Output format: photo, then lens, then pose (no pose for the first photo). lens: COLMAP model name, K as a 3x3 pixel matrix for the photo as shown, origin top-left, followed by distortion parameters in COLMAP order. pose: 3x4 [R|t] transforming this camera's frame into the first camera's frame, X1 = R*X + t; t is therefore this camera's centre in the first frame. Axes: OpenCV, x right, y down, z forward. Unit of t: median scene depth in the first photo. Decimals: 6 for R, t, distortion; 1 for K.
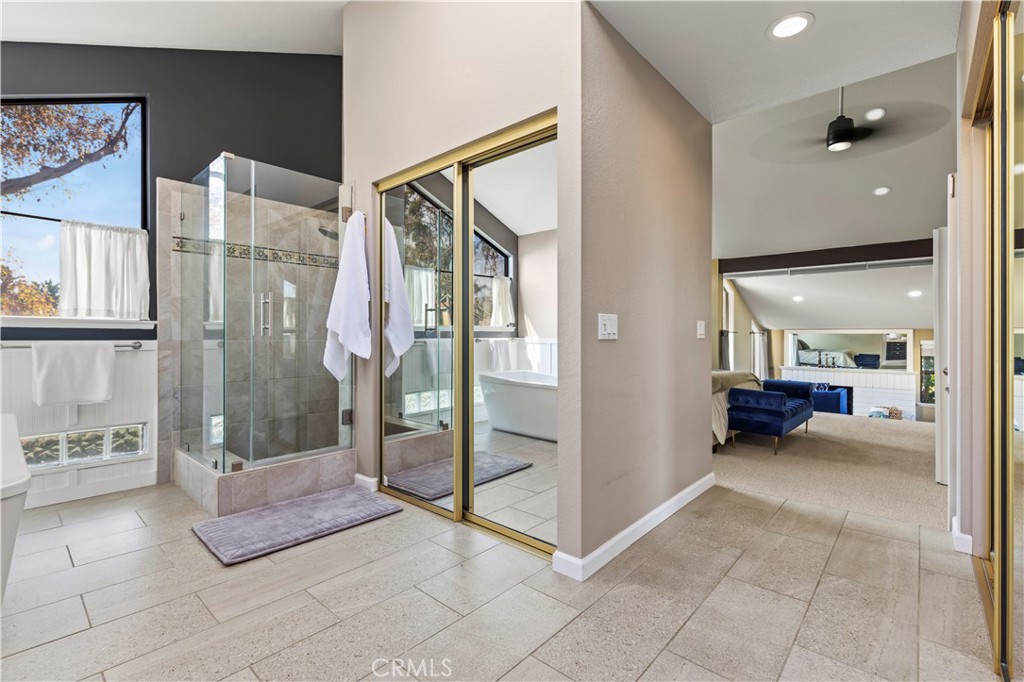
lens RADIAL K [[468.6, 0, 504.6], [0, 468.6, 340.3], [0, 0, 1]] dist [0.003111, 0.000428]
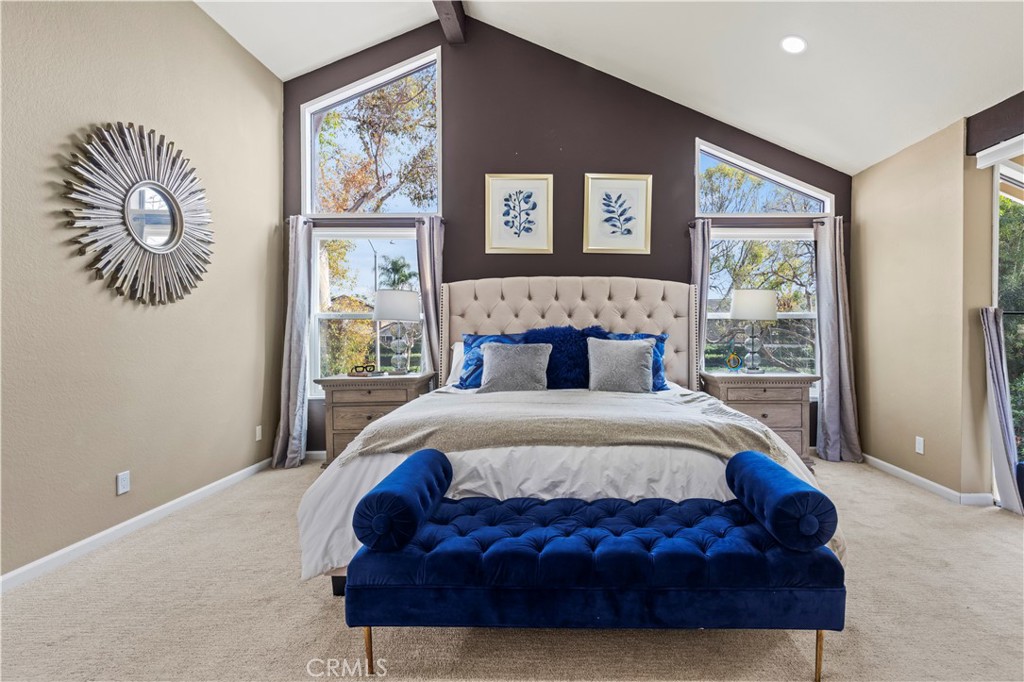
lens RADIAL K [[493.5, 0, 522.2], [0, 493.5, 335.1], [0, 0, 1]] dist [-0.000765, -0.000341]
pose [[0.674247, 0.000449, -0.738505, 0.479104], [-0.009077, 0.999929, -0.007679, 0.006998], [0.738450, 0.011881, 0.674204, 0.443145]]
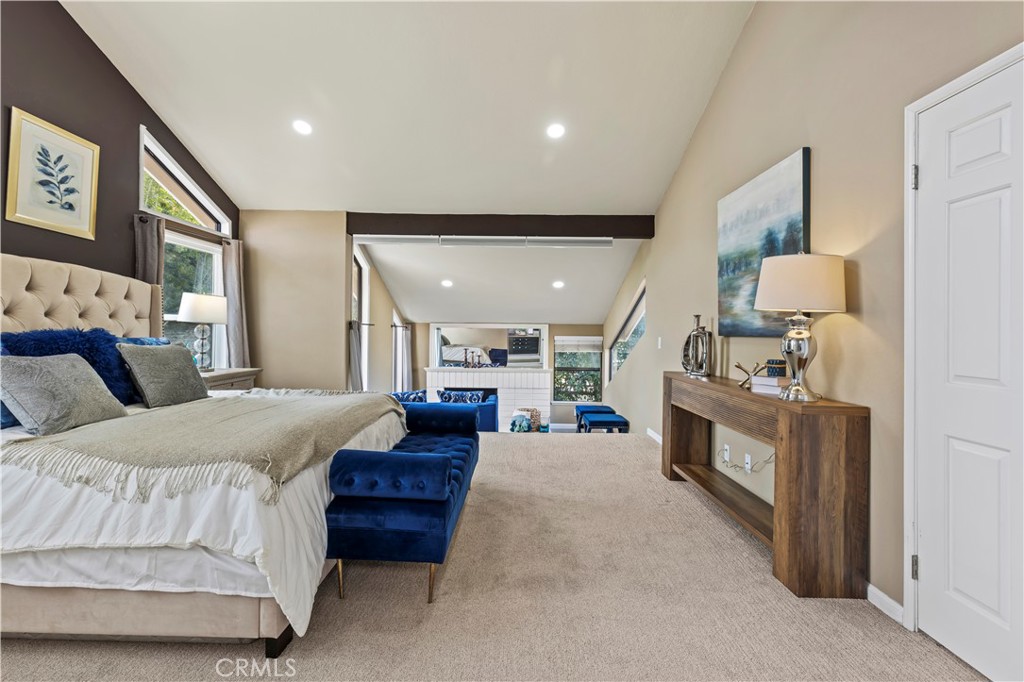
lens RADIAL K [[468.6, 0, 522.3], [0, 468.6, 324.2], [0, 0, 1]] dist [0.003111, 0.000428]
pose [[0.733944, 0.017593, 0.678982, 0.186735], [-0.002223, 0.999721, -0.023501, -0.001455], [-0.679206, 0.015739, 0.733779, 0.339954]]
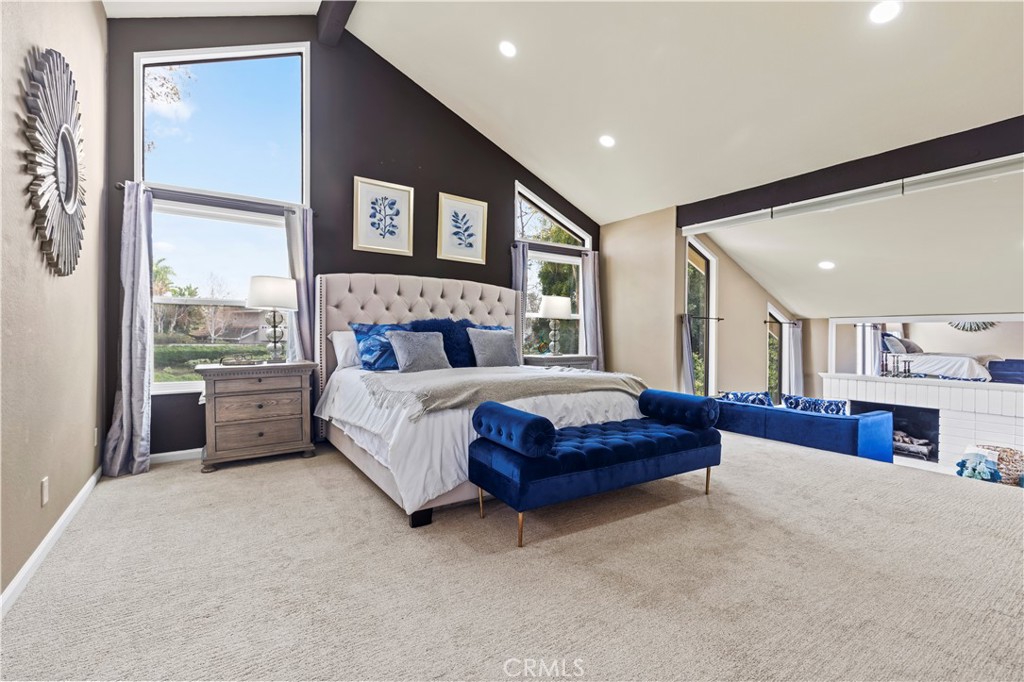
lens RADIAL K [[468.6, 0, 510.7], [0, 468.6, 339.1], [0, 0, 1]] dist [0.003111, 0.000428]
pose [[0.971054, 0.009750, -0.238663, 0.371596], [-0.011894, 0.999901, -0.007543, 0.020442], [0.238566, 0.010163, 0.971073, 0.292784]]
